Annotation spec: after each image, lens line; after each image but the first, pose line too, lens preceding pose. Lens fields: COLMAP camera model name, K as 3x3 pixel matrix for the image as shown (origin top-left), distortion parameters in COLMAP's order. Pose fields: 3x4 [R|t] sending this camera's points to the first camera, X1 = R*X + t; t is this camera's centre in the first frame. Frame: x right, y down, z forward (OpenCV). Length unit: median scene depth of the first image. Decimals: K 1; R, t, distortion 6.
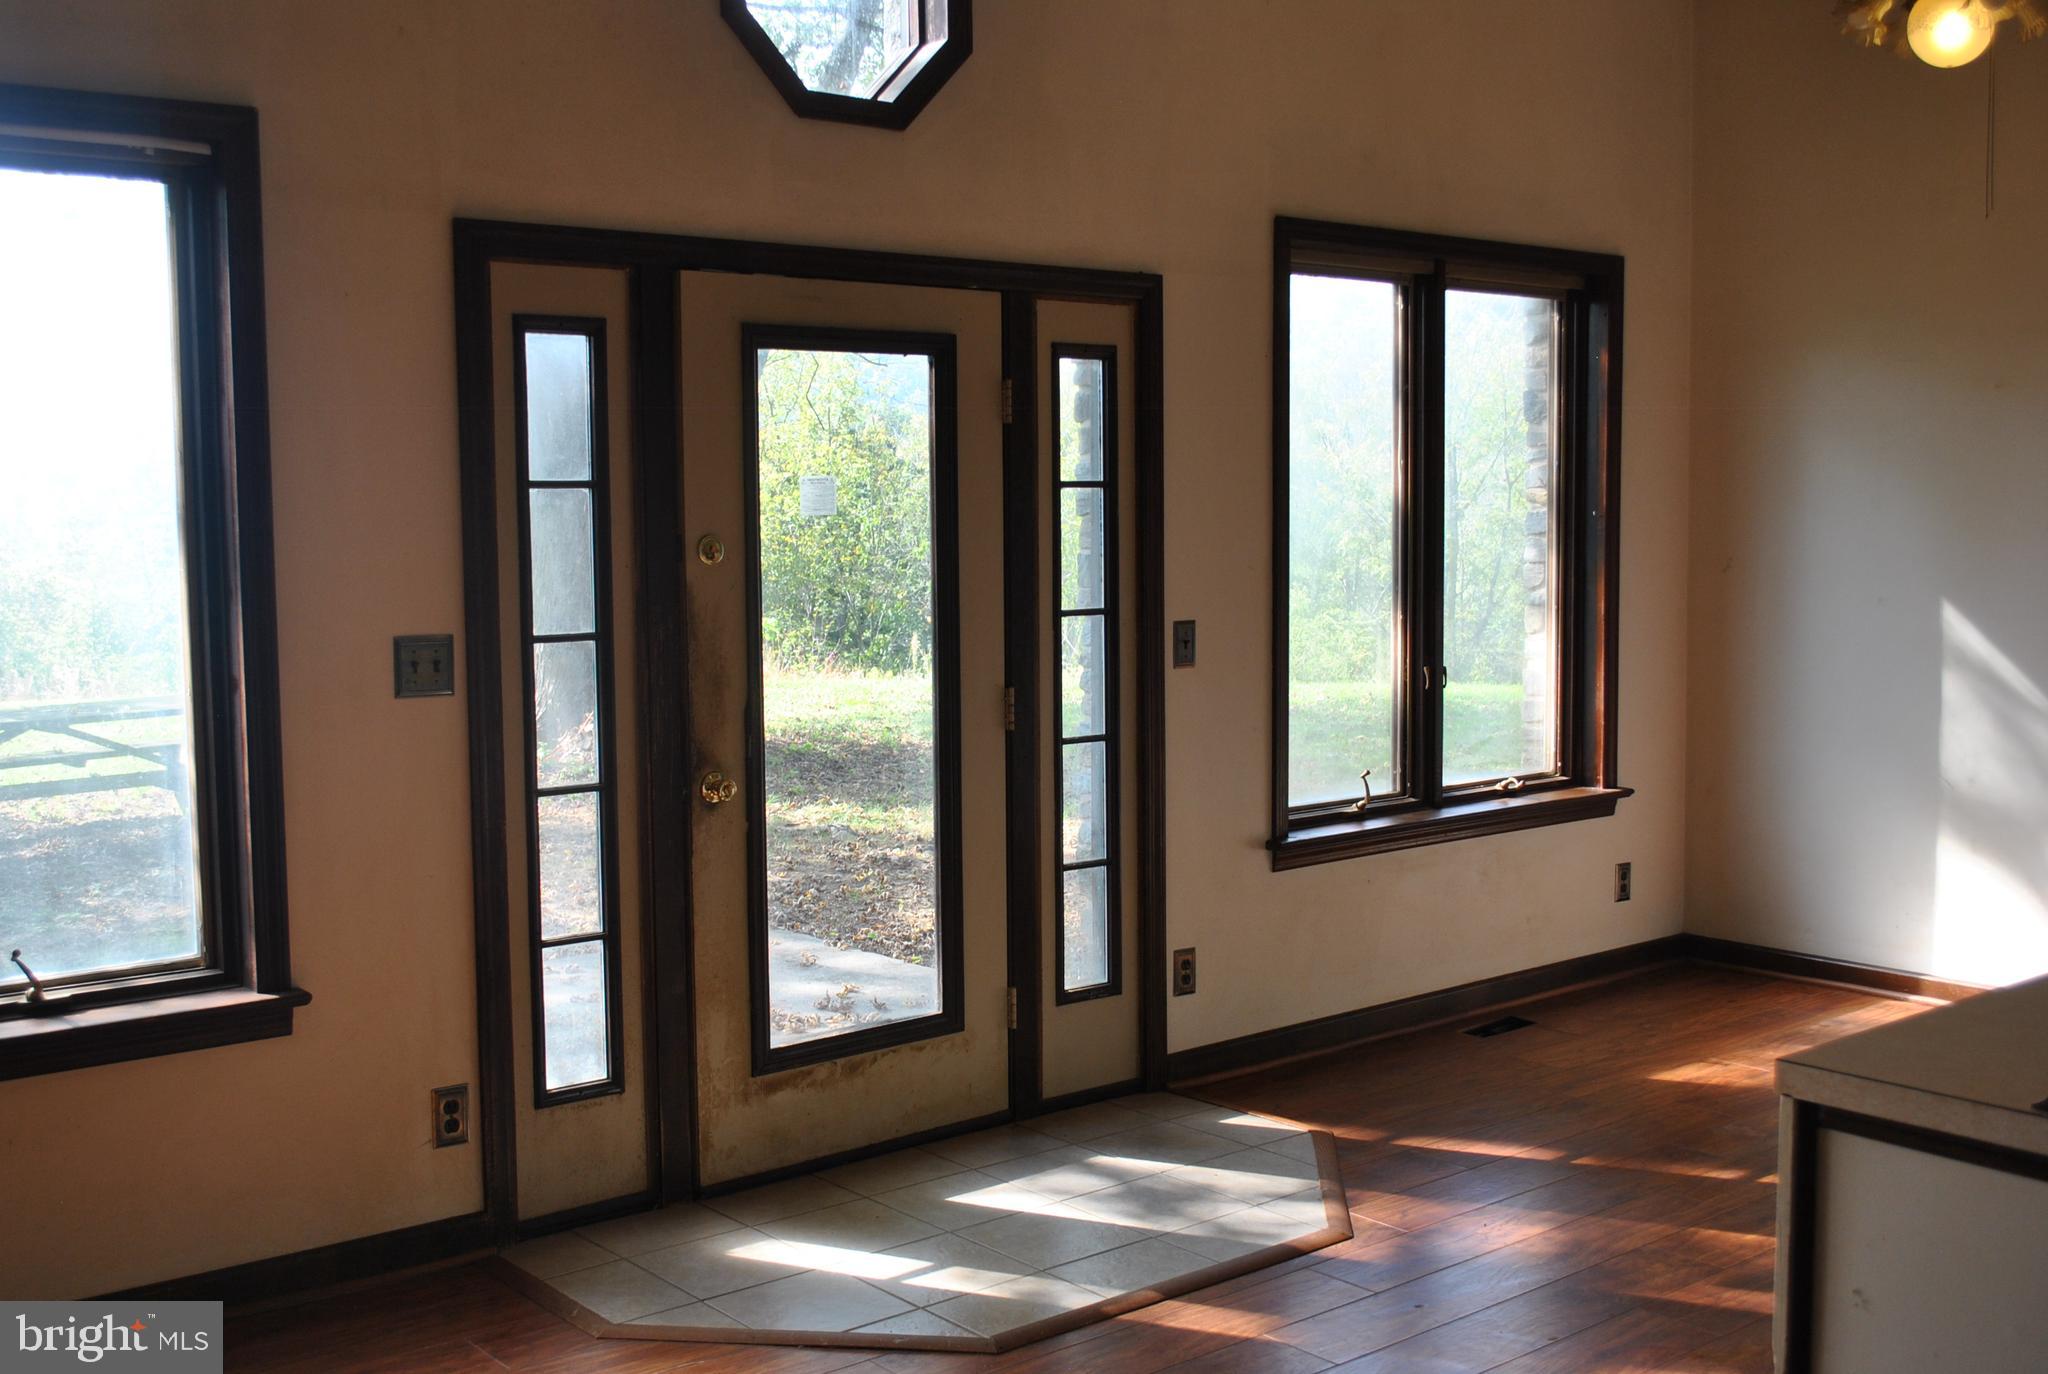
lens RADIAL K [[2145.2, 0, 1021.7], [0, 2145.2, 682.7], [0, 0, 1]] dist [-0.068355, 0.000000]
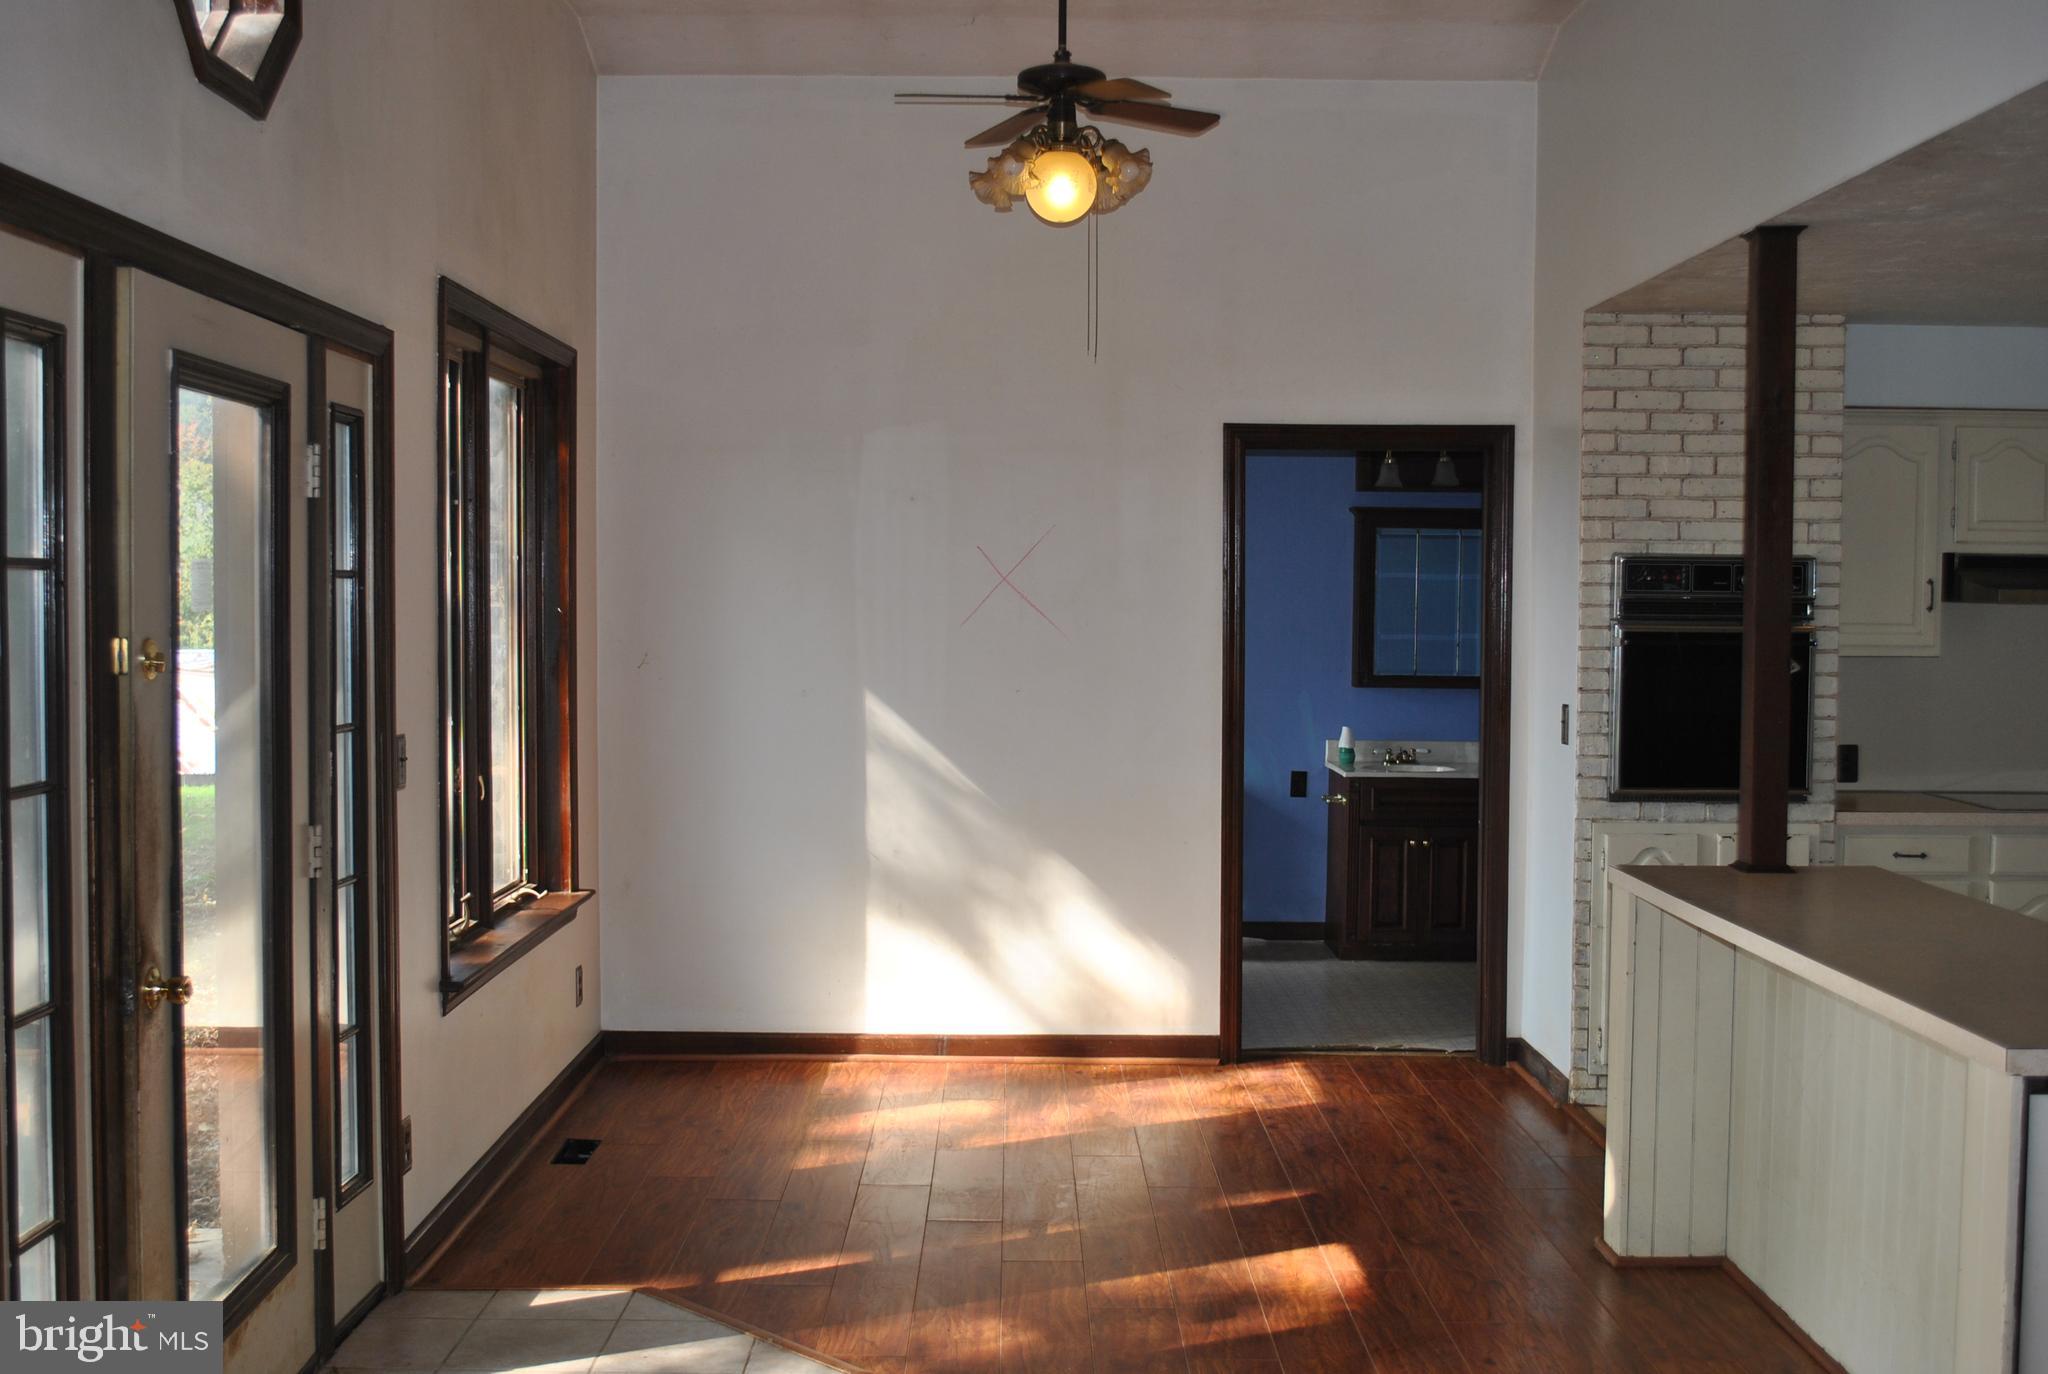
lens RADIAL K [[2145.2, 0, 1023.7], [0, 2145.2, 693.4], [0, 0, 1]] dist [-0.068355, 0.000000]
pose [[0.613857, -0.020931, 0.789140, -0.437576], [0.046992, 0.998845, -0.010061, -0.025438], [-0.788017, 0.043260, 0.614131, 0.278518]]
